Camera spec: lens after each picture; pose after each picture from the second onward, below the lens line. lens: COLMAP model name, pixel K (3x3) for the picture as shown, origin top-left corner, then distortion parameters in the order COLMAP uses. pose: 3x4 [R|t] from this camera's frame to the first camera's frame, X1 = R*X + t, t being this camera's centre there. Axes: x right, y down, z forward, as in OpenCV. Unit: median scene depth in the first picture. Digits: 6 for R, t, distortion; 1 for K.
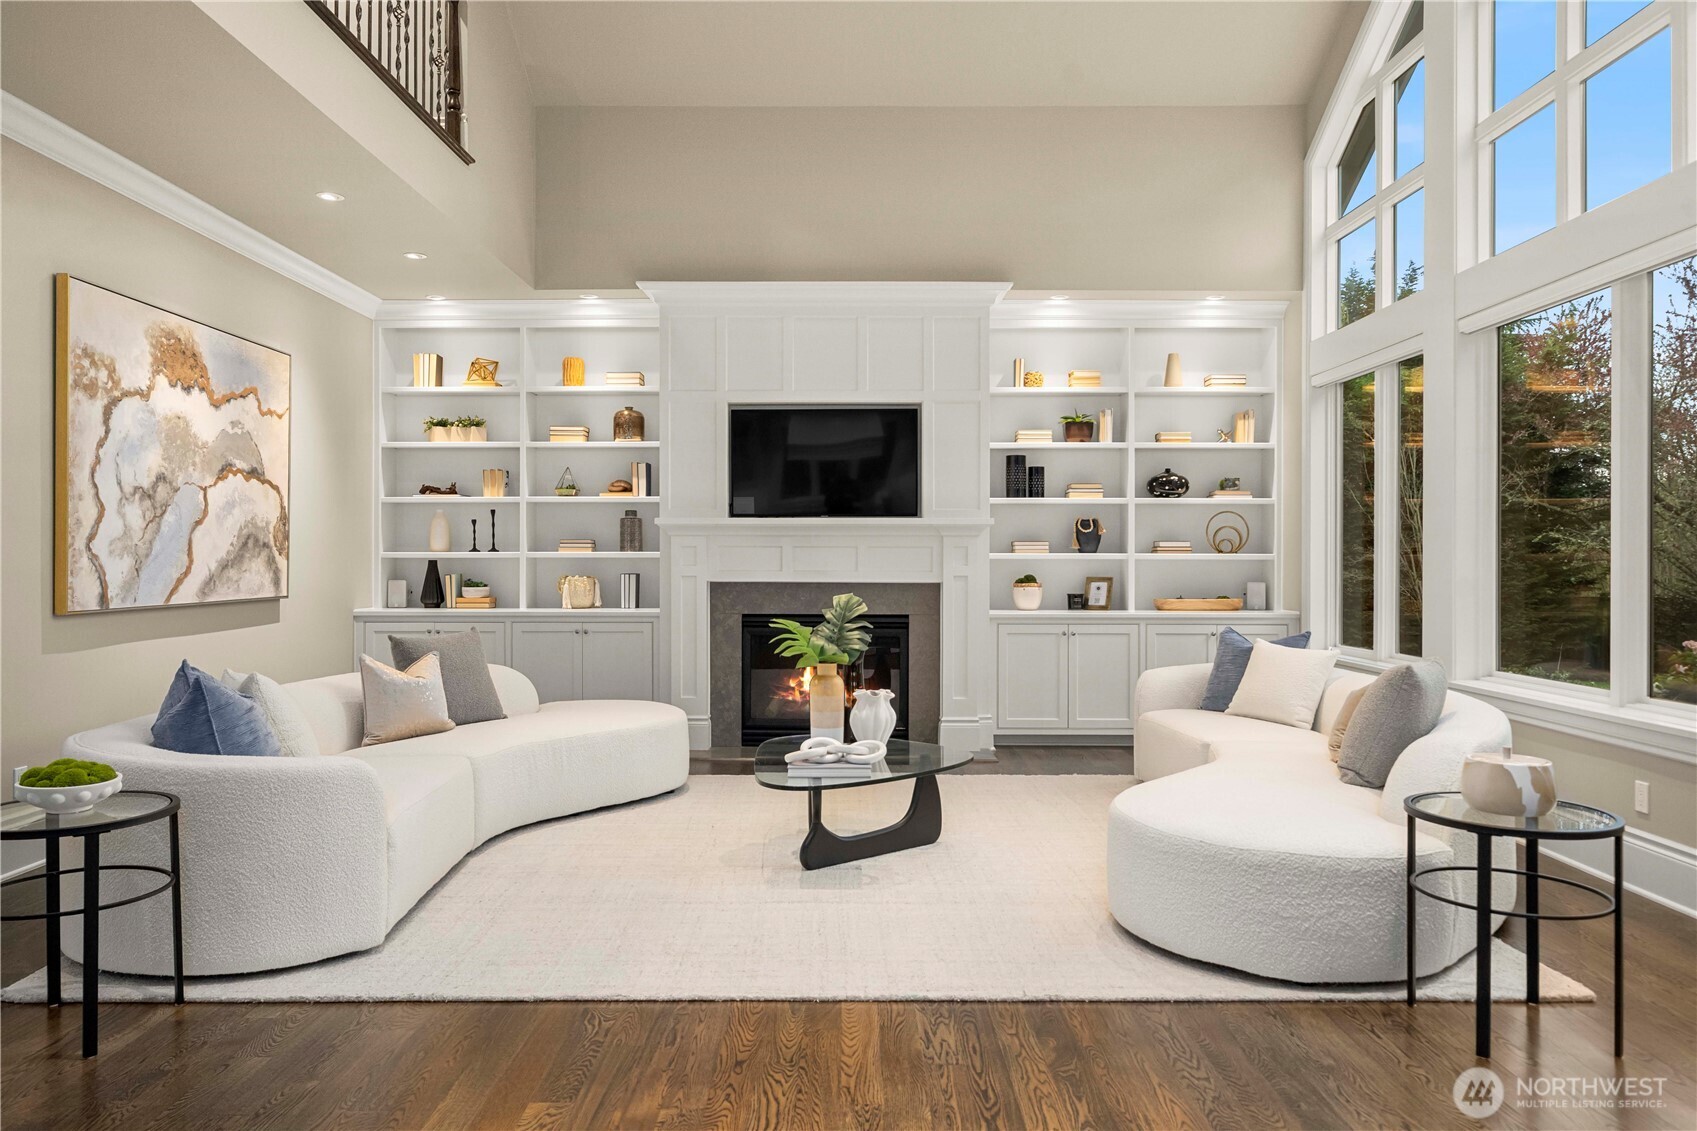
lens RADIAL K [[1152.5, 0, 839.9], [0, 1152.5, 559.8], [0, 0, 1]] dist [-0.001631, 0.002399]
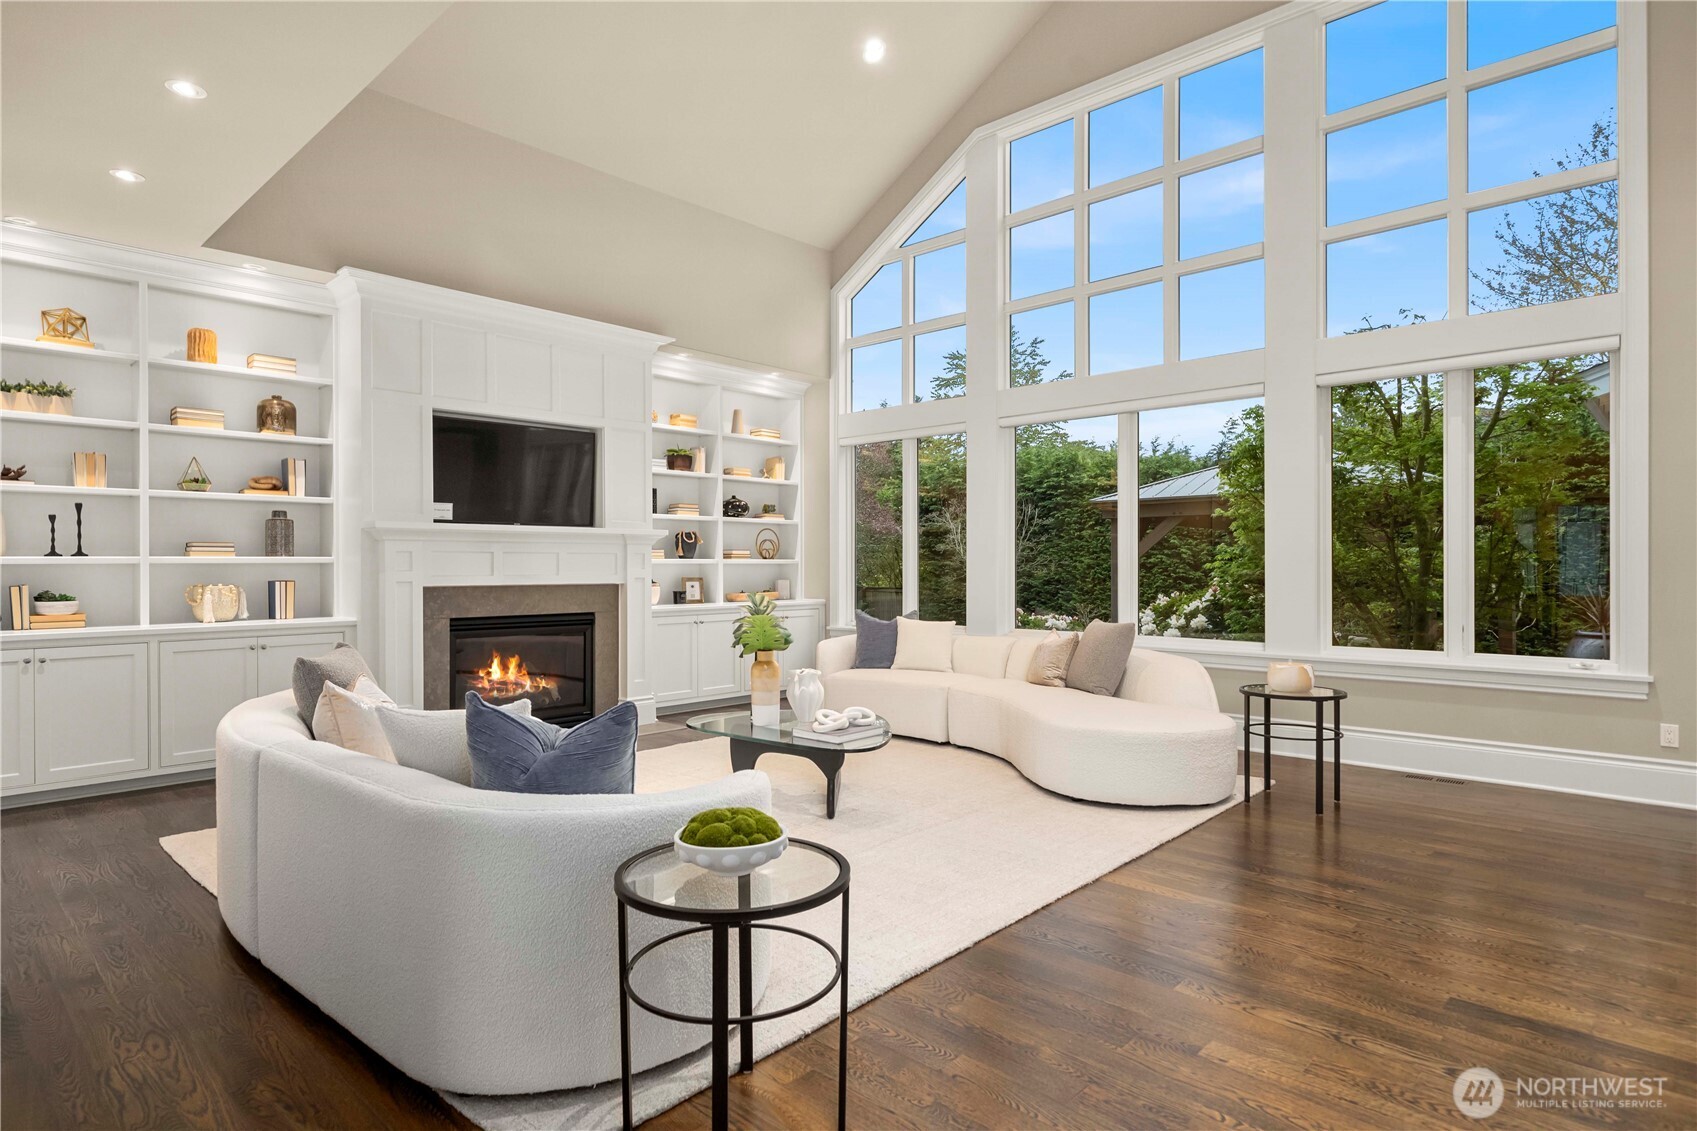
lens RADIAL K [[918.4, 0, 838.7], [0, 918.4, 563.4], [0, 0, 1]] dist [0.005447, 0.000949]
pose [[0.682355, -0.002767, 0.731015, -0.422437], [0.003270, 0.999994, 0.000732, -0.000851], [-0.731013, 0.001891, 0.682361, 0.191537]]
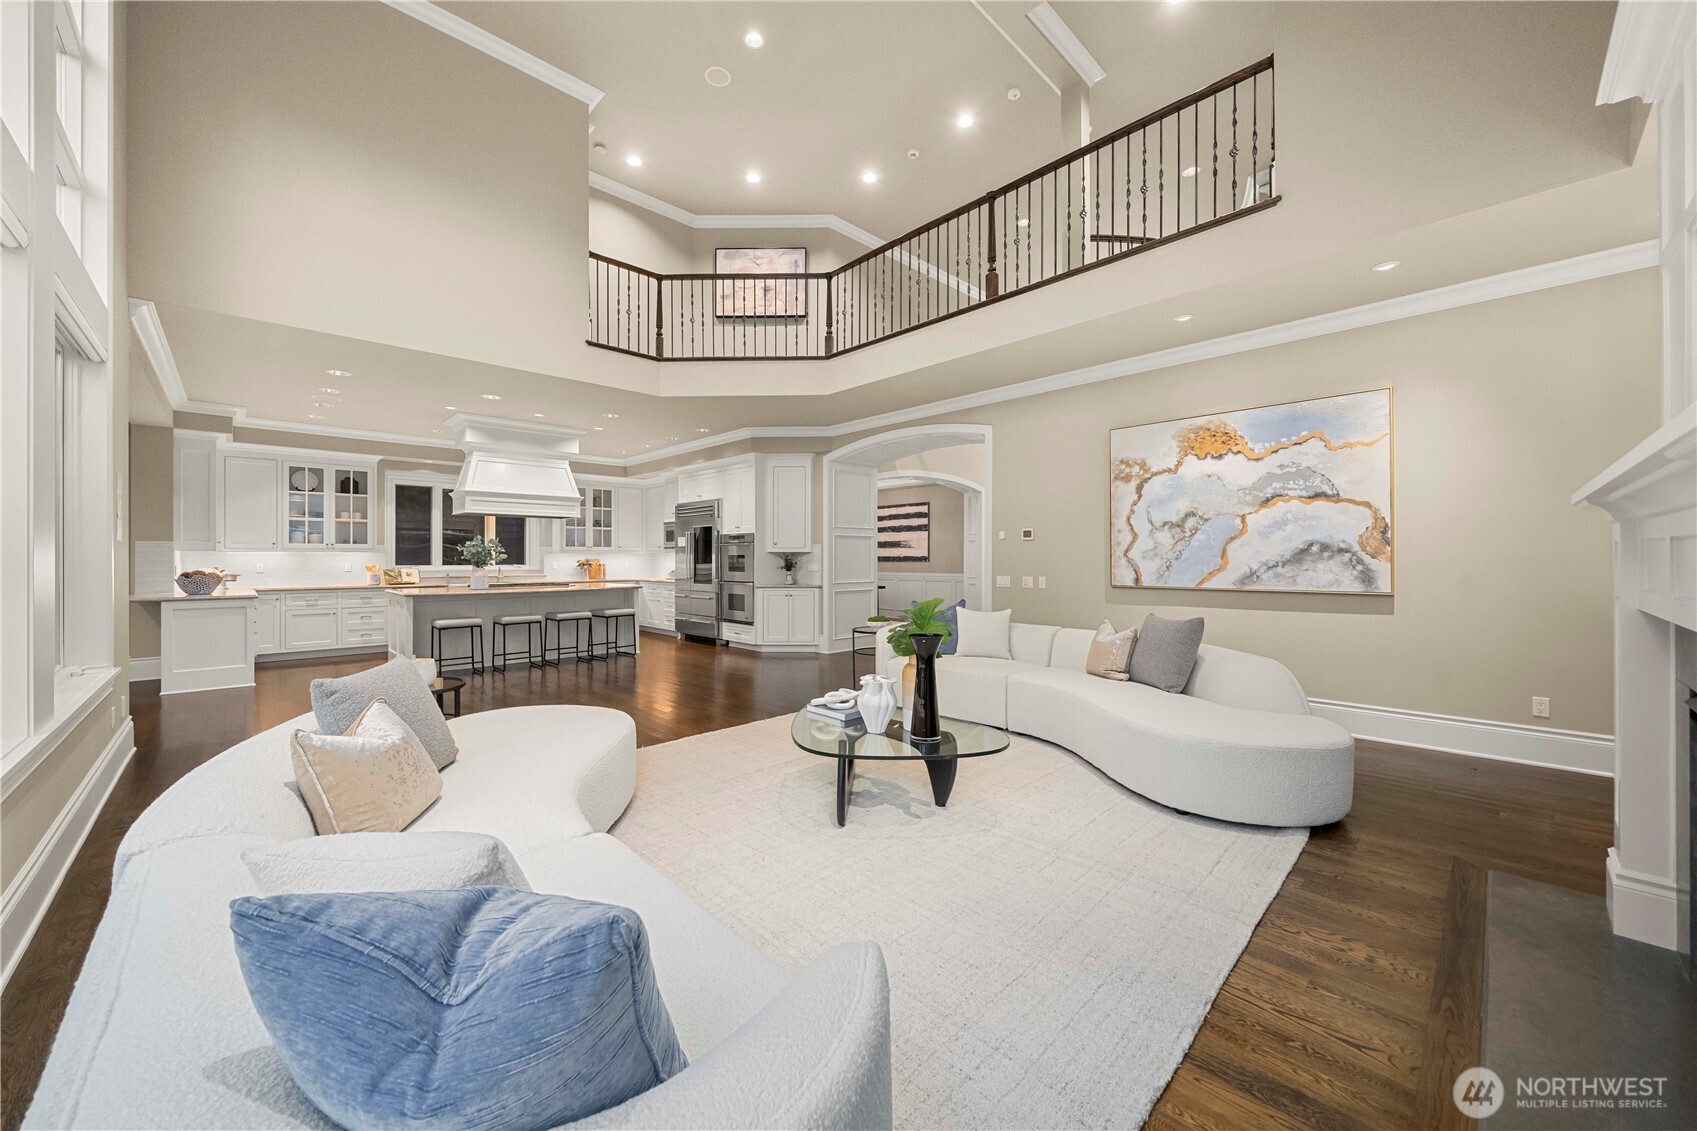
lens RADIAL K [[637.0, 0, 836.9], [0, 637.0, 564.2], [0, 0, 1]] dist [0.001724, 0.000097]
pose [[-0.722592, 0.011198, -0.691184, 0.319338], [0.003253, 0.999913, 0.012799, -0.006748], [0.691267, 0.007000, -0.722565, 0.910337]]
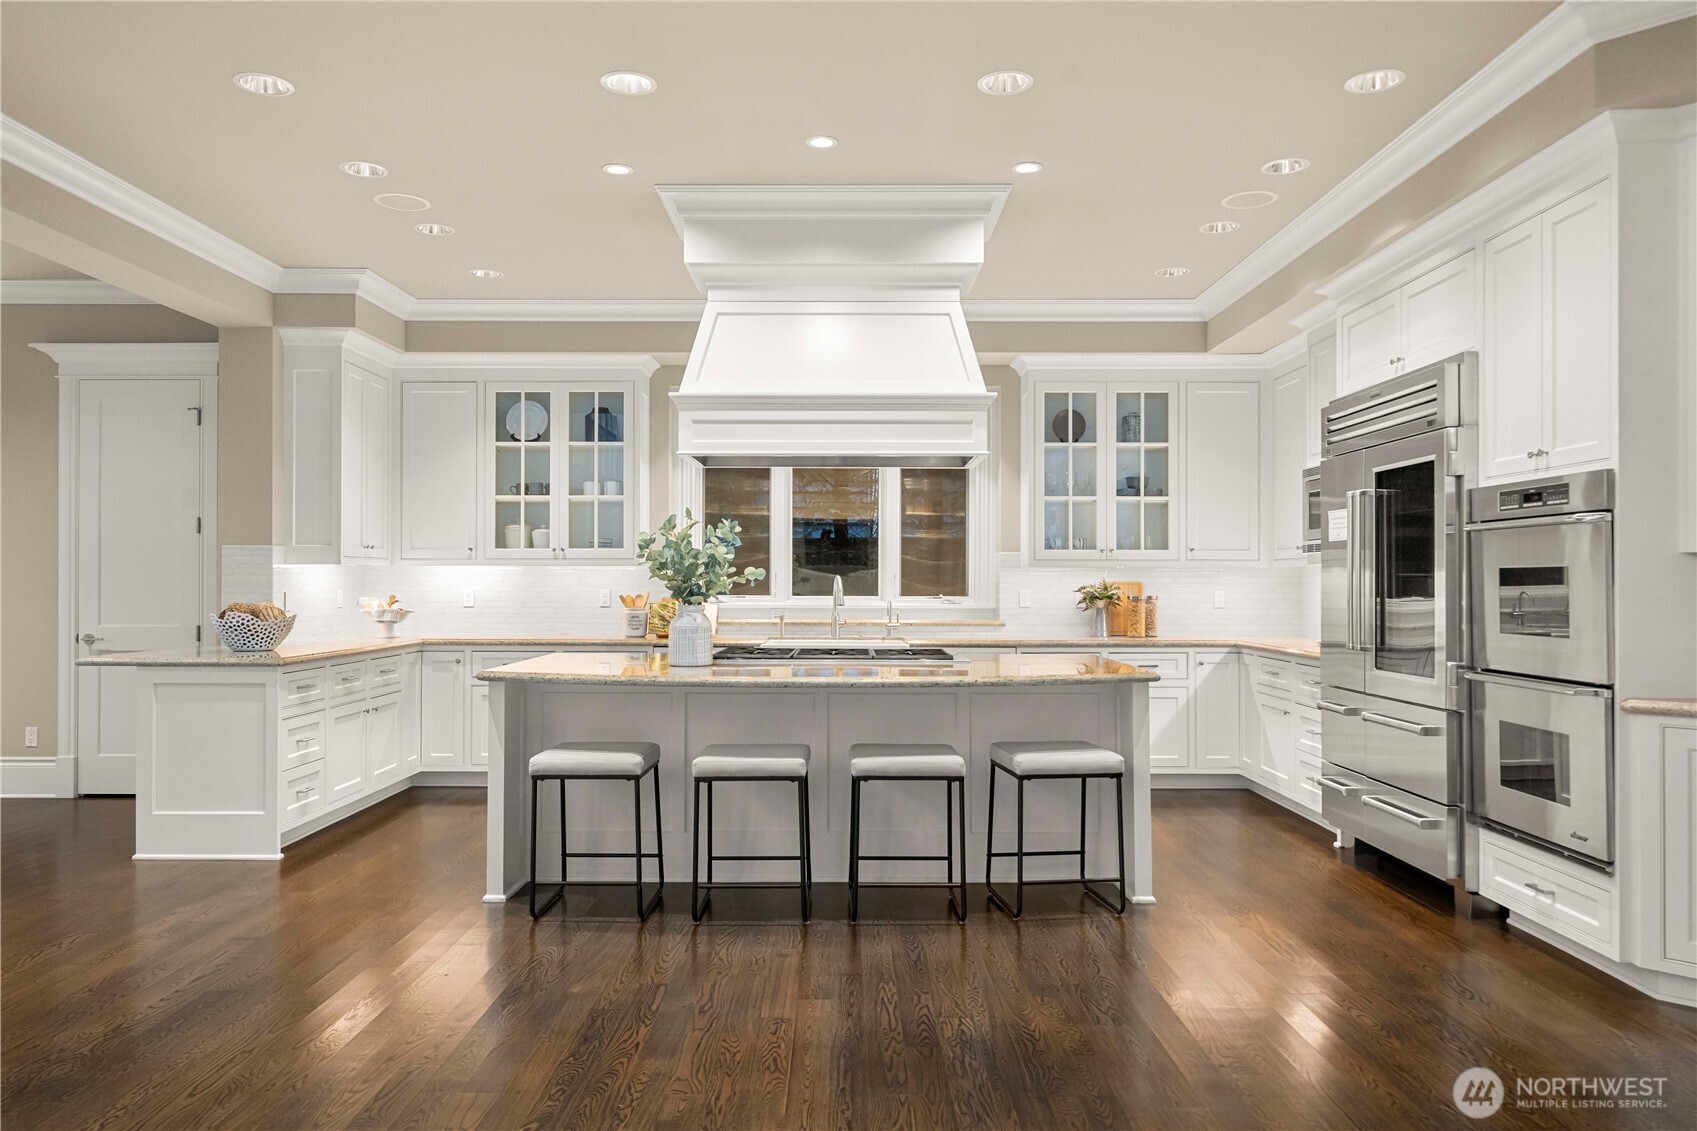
lens RADIAL K [[1152.5, 0, 866.6], [0, 1152.5, 564.6], [0, 0, 1]] dist [-0.001631, 0.002399]
pose [[-0.999777, 0.003166, -0.020856, -0.031433], [0.003442, 0.999907, -0.013230, -0.004985], [0.020812, -0.013299, -0.999695, 0.466648]]
